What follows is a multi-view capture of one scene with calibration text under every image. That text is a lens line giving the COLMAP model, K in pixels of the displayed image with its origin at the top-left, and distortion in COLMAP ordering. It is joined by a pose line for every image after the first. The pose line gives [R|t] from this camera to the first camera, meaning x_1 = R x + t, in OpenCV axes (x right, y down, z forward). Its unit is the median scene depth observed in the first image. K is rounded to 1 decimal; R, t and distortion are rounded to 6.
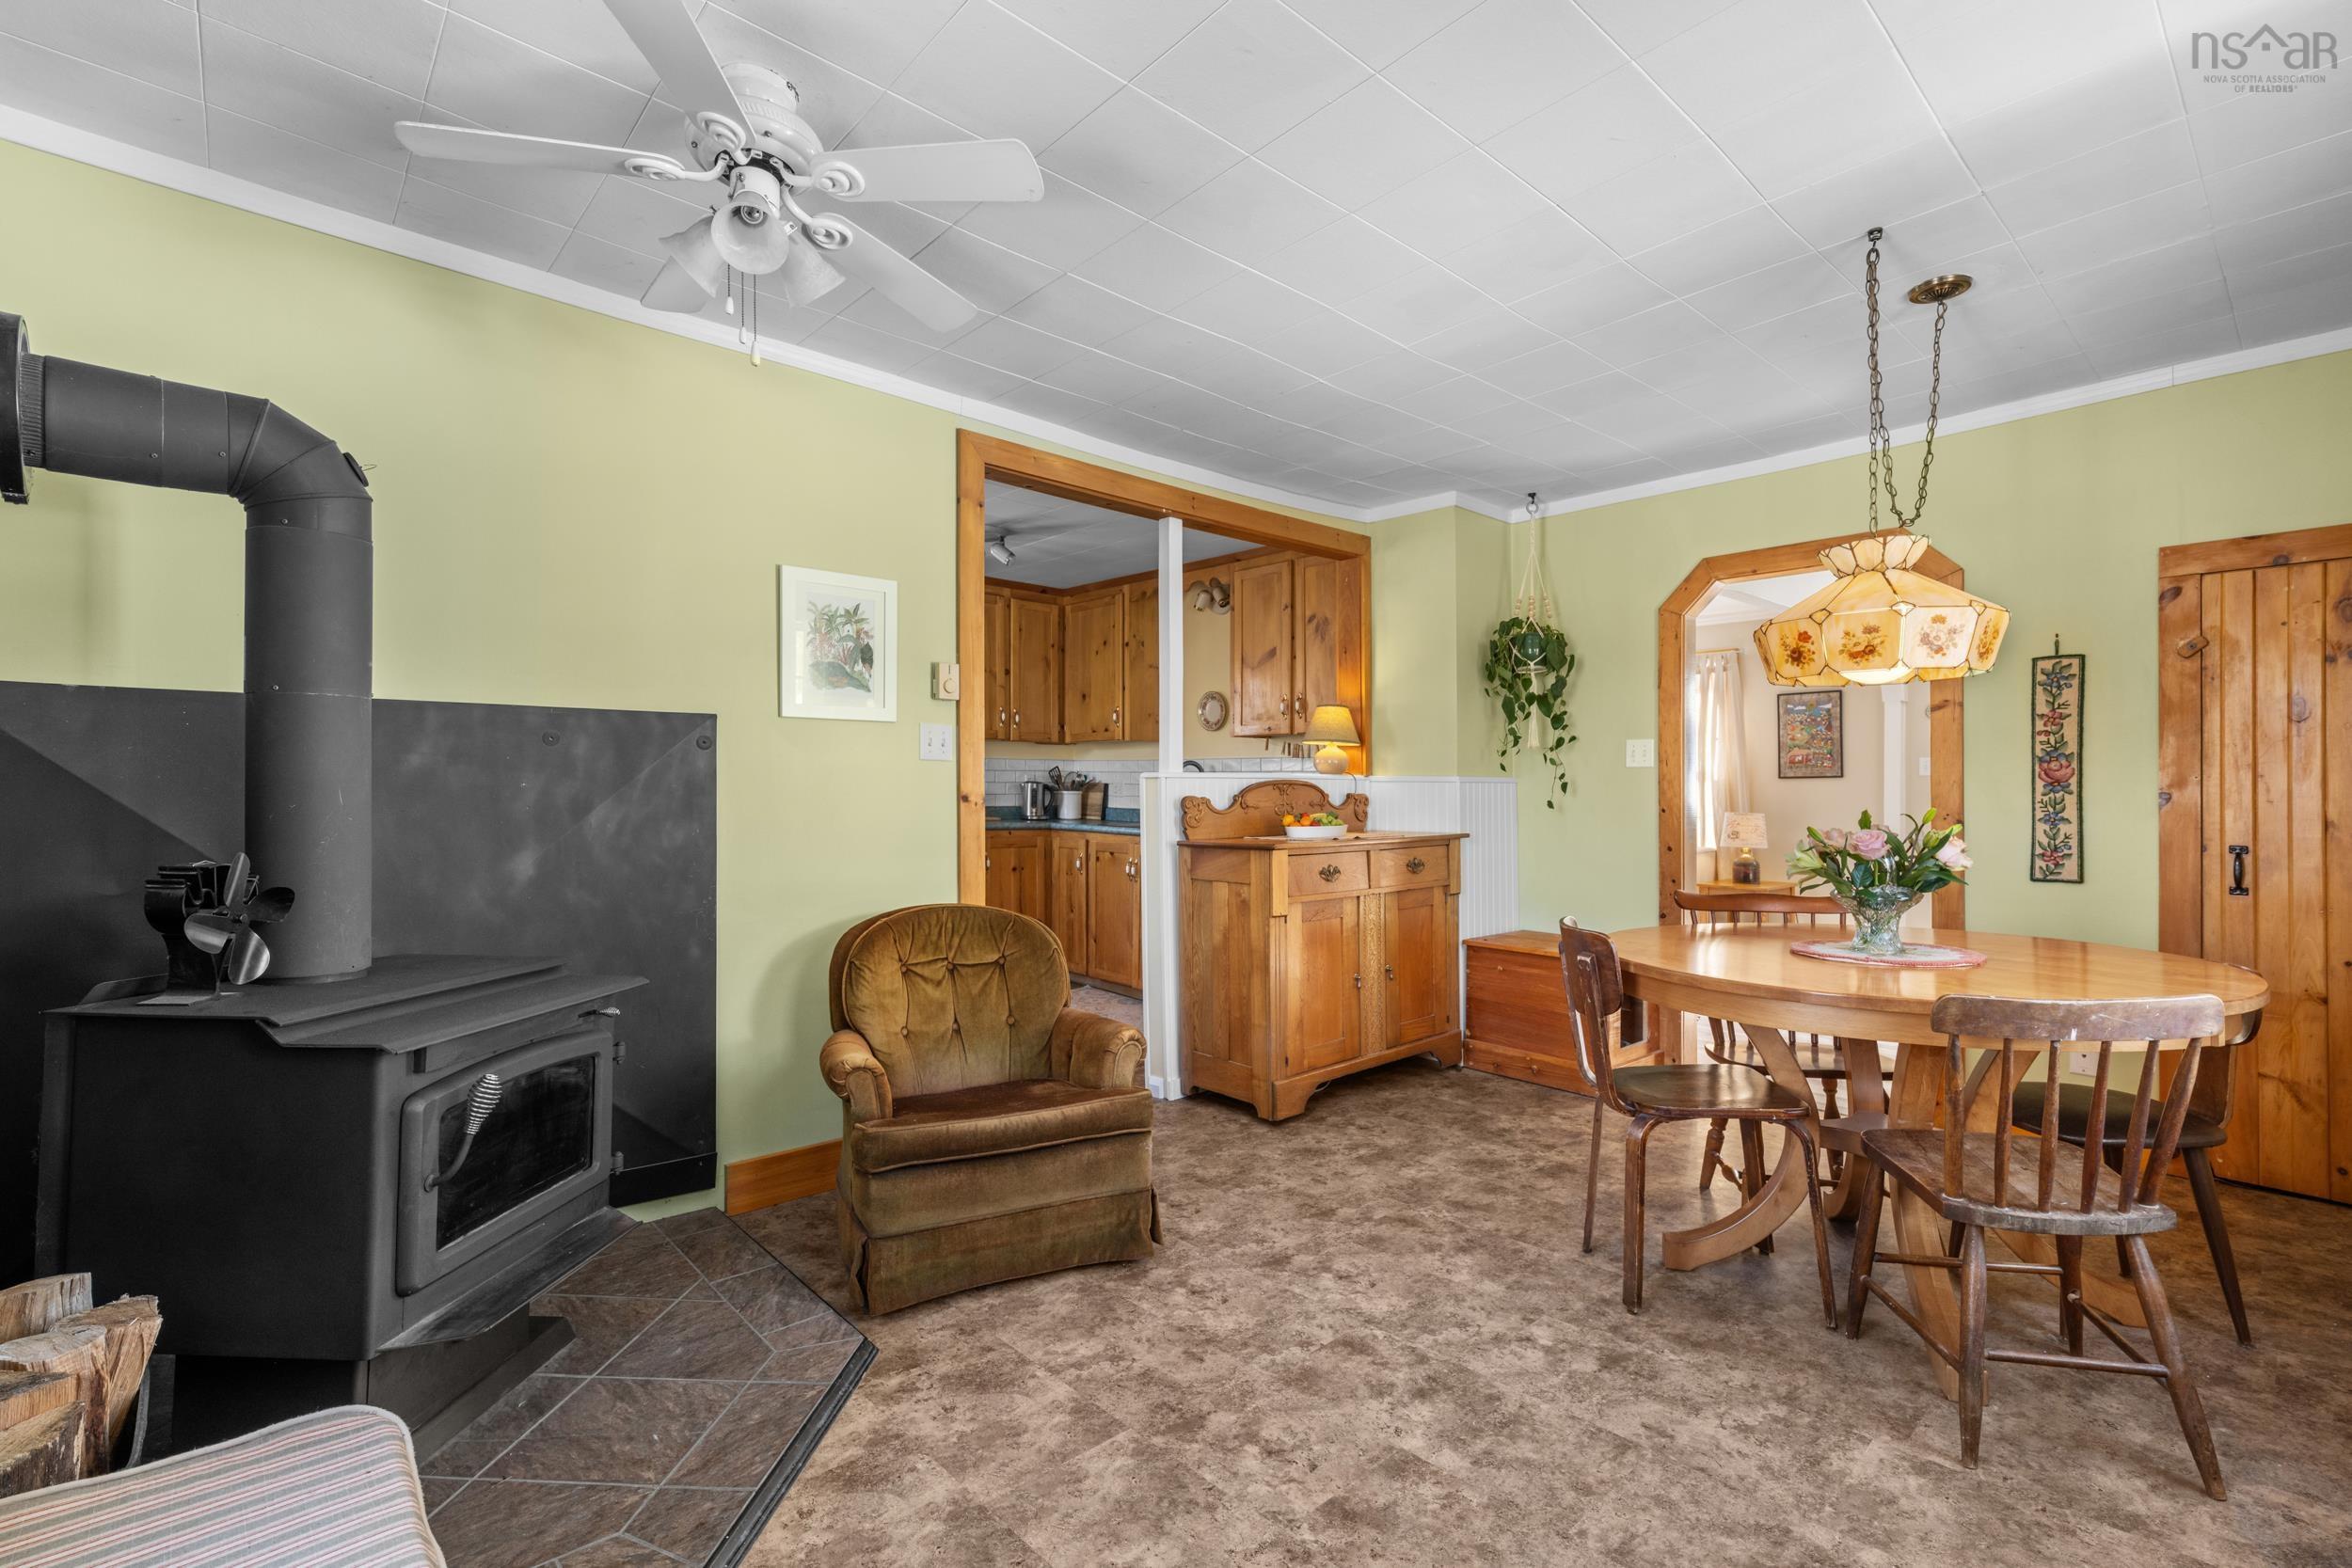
lens RADIAL K [[1056.7, 0, 1170.3], [0, 1056.7, 788.3], [0, 0, 1]] dist [0.002641, 0.000425]
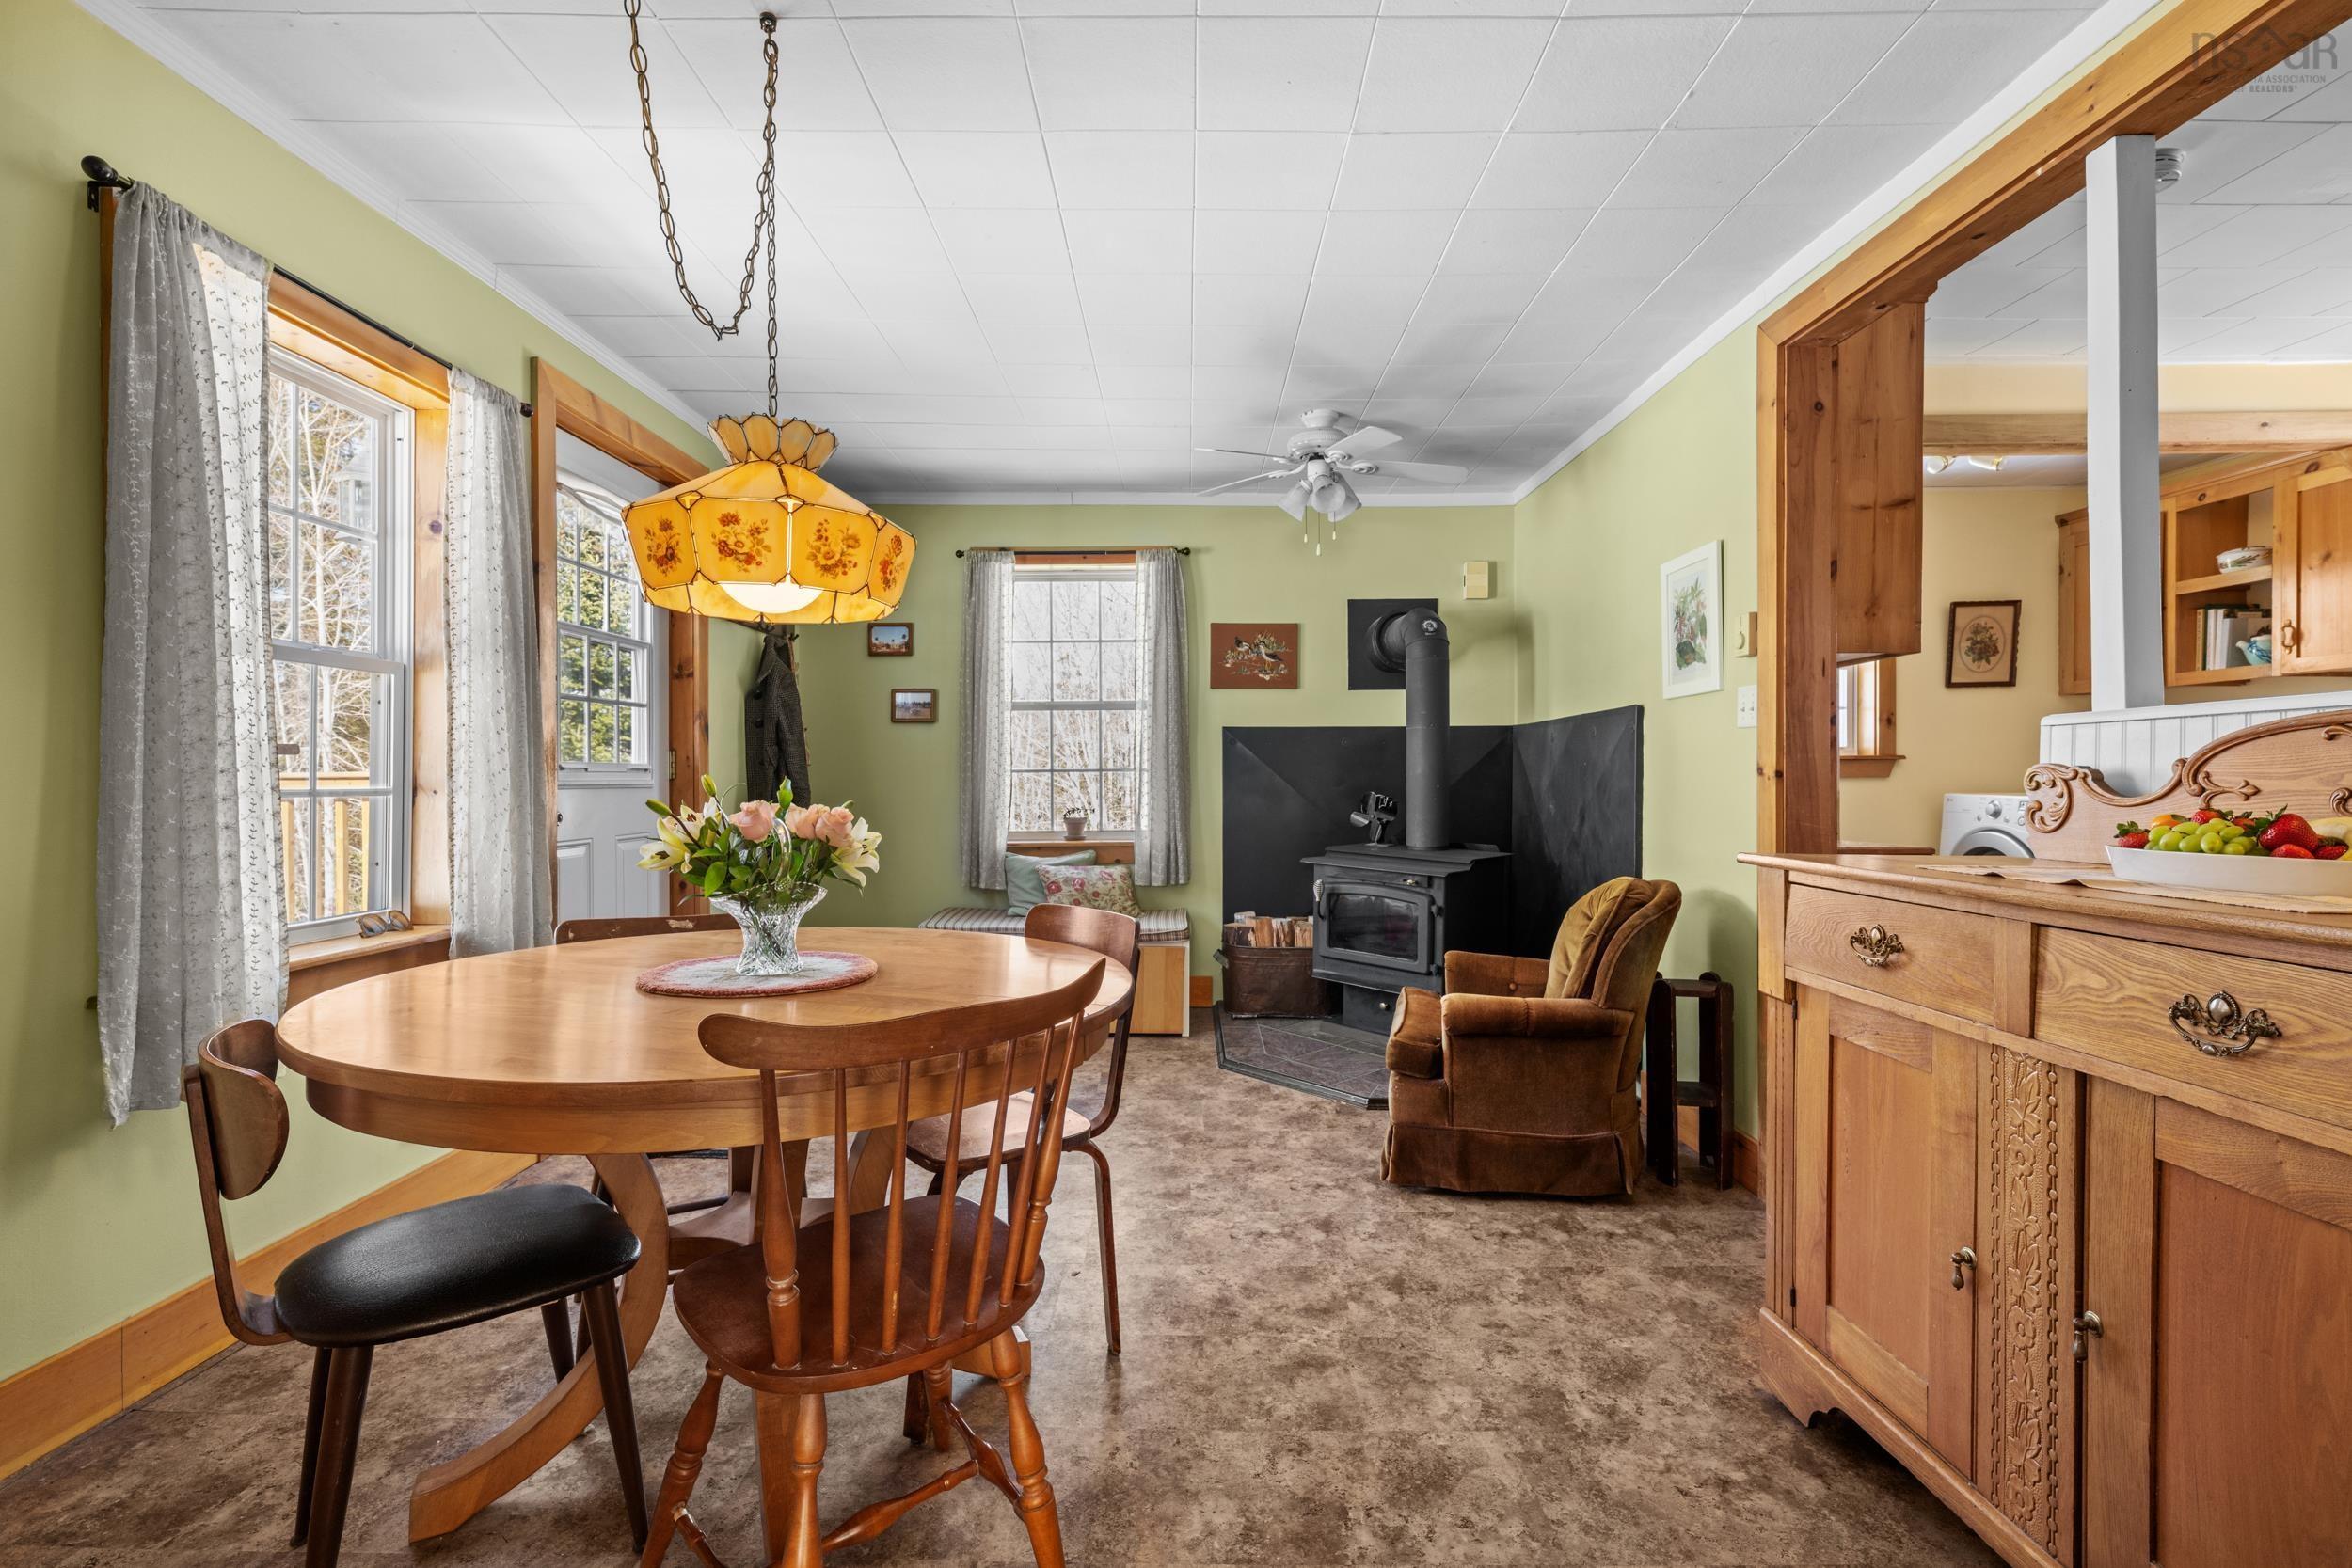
lens RADIAL K [[1056.7, 0, 1174.3], [0, 1056.7, 798.1], [0, 0, 1]] dist [0.002641, 0.000425]
pose [[-0.670310, 0.009434, -0.742021, 1.297580], [-0.002254, 0.999889, 0.014749, 0.033424], [0.742077, 0.011559, -0.670215, 2.150423]]
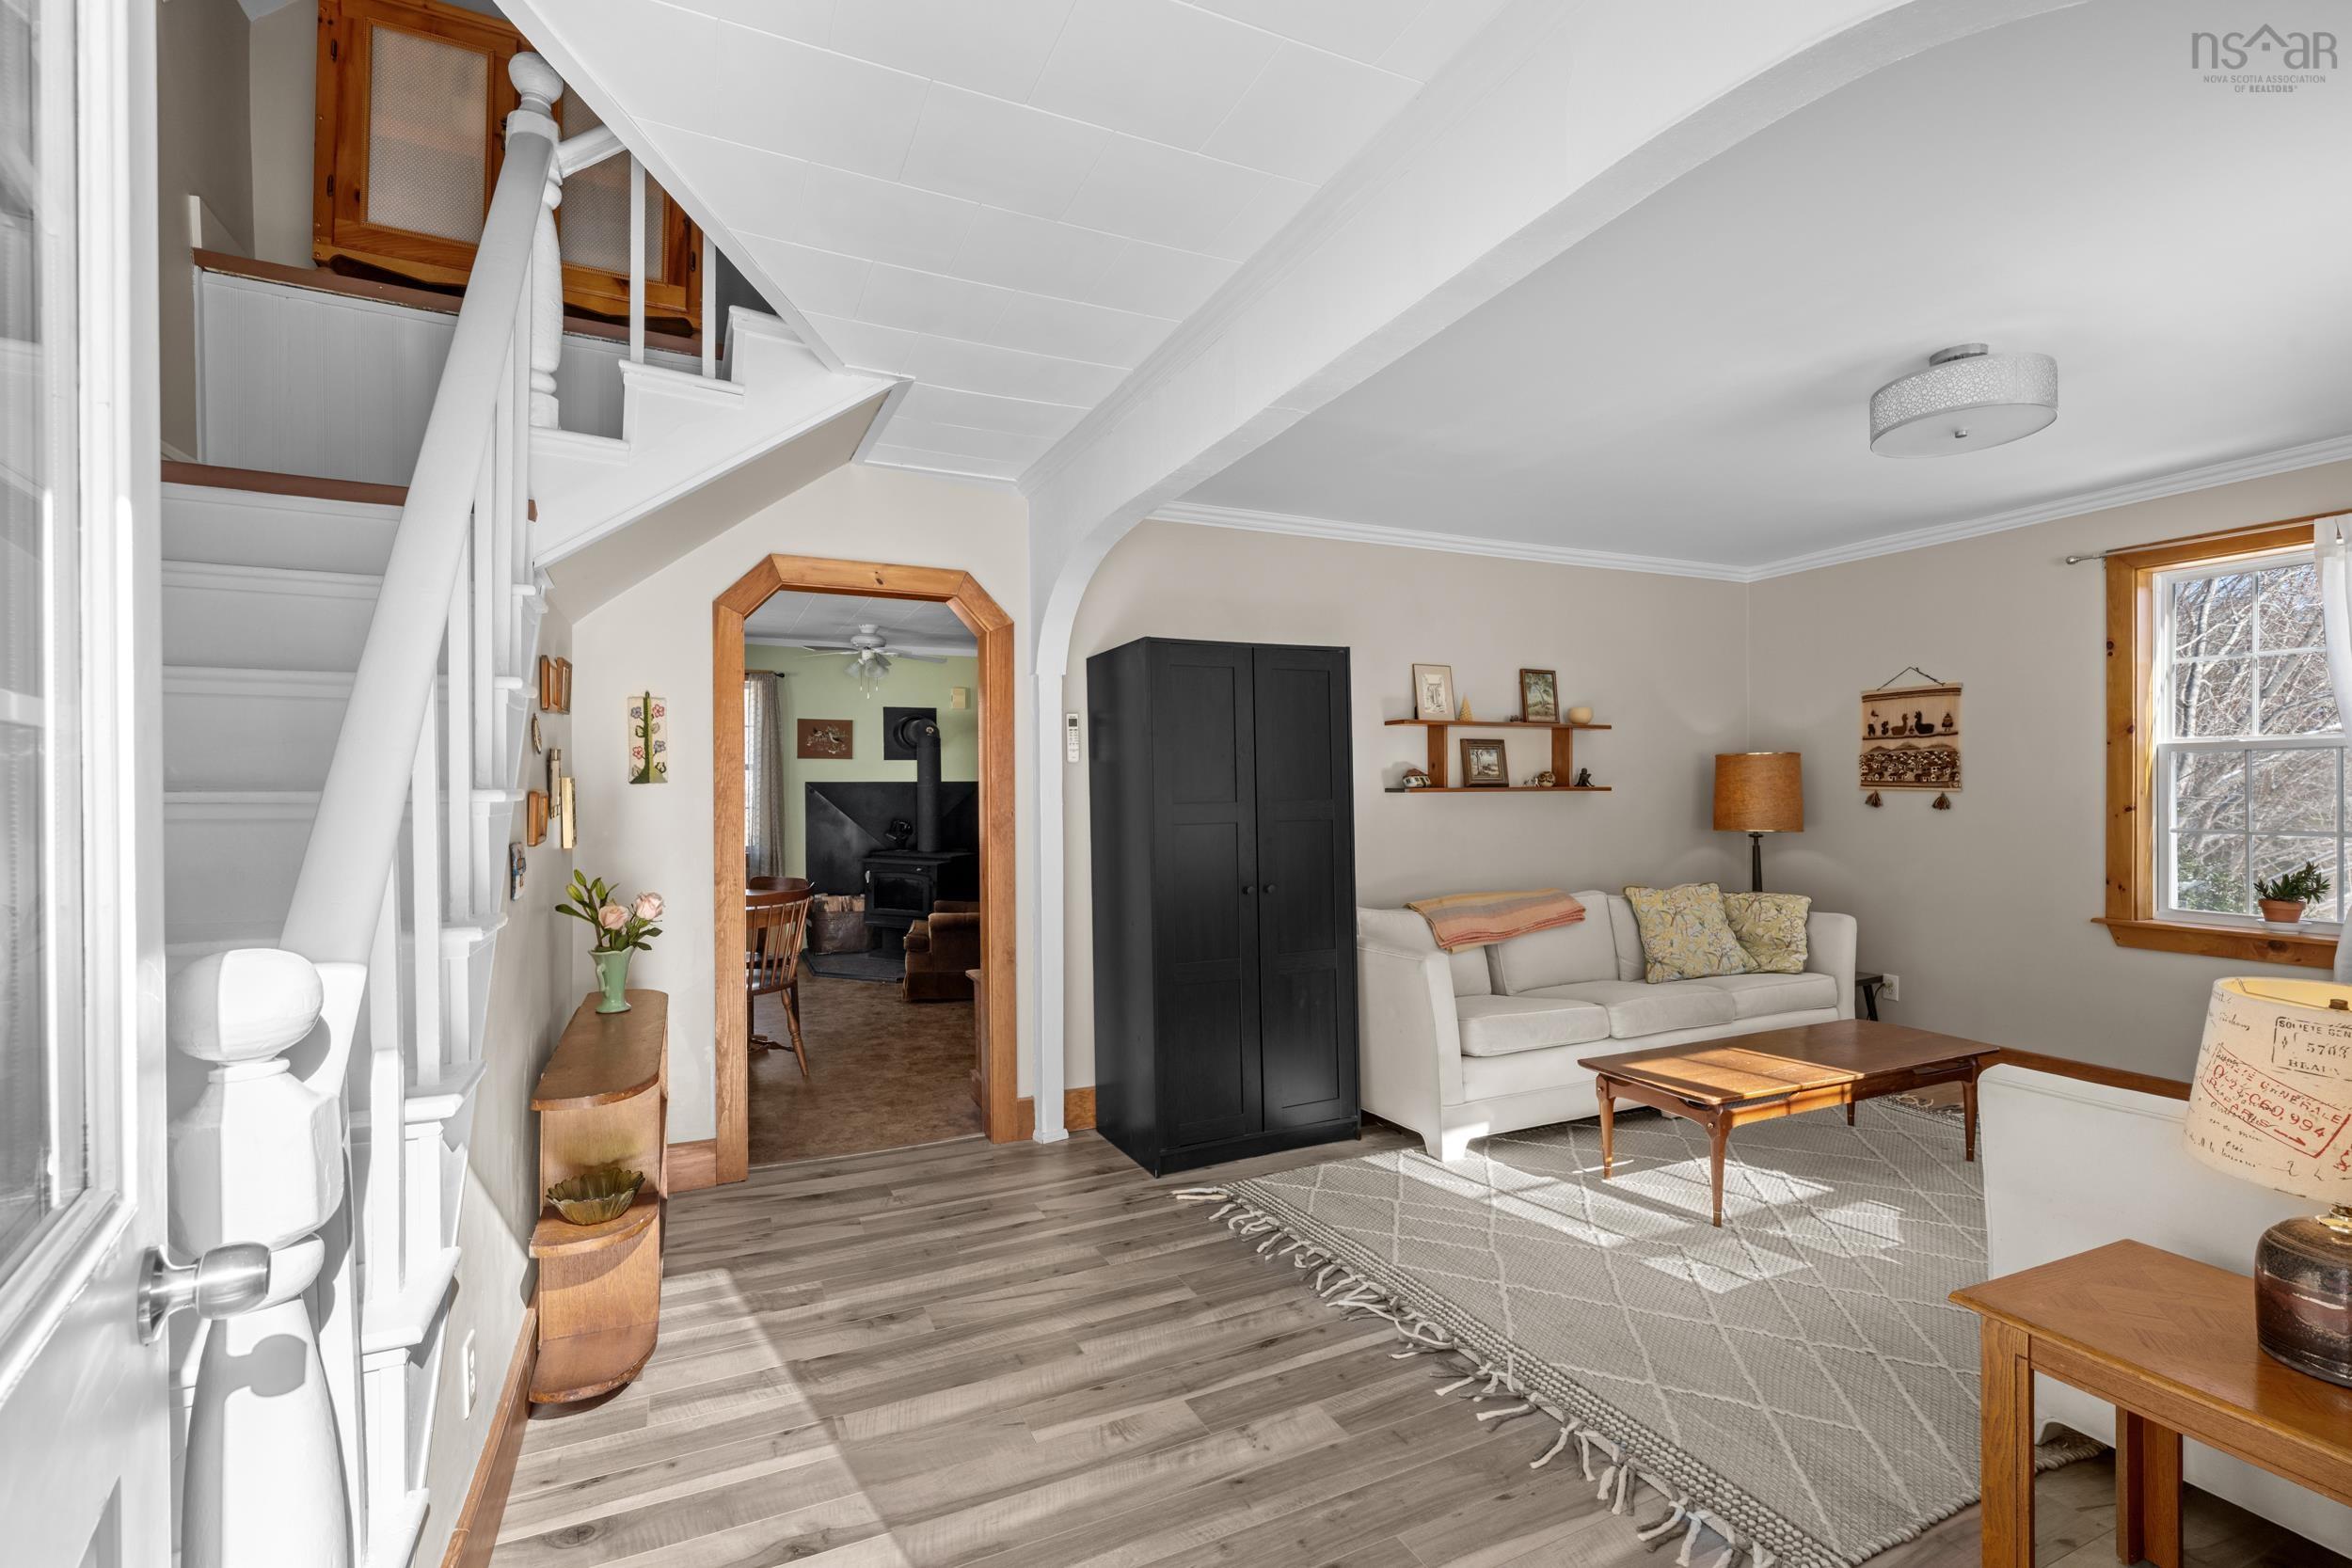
lens RADIAL K [[1056.7, 0, 1186.9], [0, 1056.7, 769.5], [0, 0, 1]] dist [0.002641, 0.000425]
pose [[-0.274275, -0.008332, -0.961615, 3.017037], [-0.000498, 0.999964, -0.008522, -0.119239], [0.961651, -0.001858, -0.274269, 3.178383]]
